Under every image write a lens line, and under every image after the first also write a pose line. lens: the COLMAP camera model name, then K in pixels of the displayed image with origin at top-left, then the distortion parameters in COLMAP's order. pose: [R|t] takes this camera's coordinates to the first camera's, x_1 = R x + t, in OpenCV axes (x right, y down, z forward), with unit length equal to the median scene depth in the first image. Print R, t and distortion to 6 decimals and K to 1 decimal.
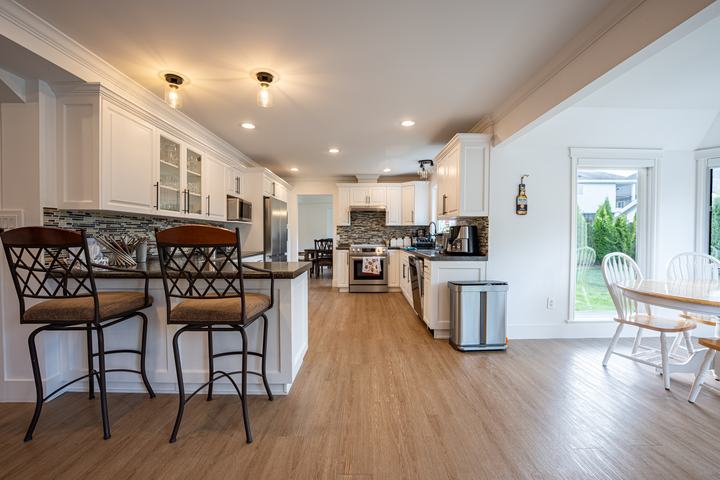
lens RADIAL K [[289.7, 0, 362.0], [0, 289.7, 238.8], [0, 0, 1]] dist [-0.000803, -0.000036]
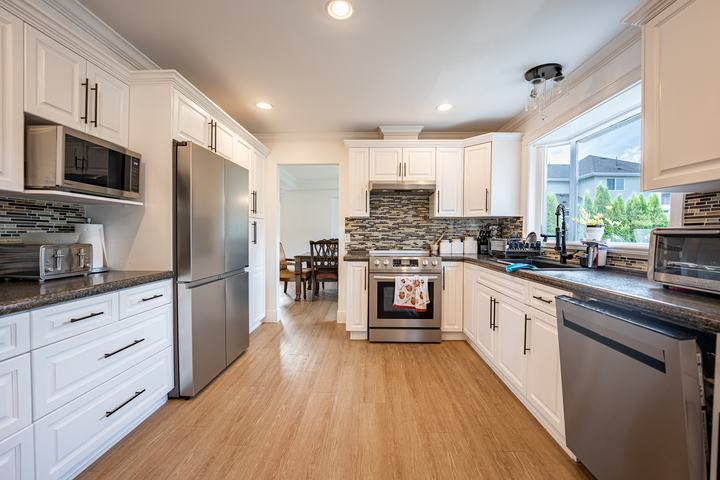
lens RADIAL K [[289.7, 0, 359.6], [0, 289.7, 237.8], [0, 0, 1]] dist [-0.000803, -0.000036]
pose [[0.999404, 0.005473, -0.034078, -0.040699], [-0.005455, 0.999985, 0.000639, -0.005481], [0.034081, -0.000453, 0.999419, 0.446096]]
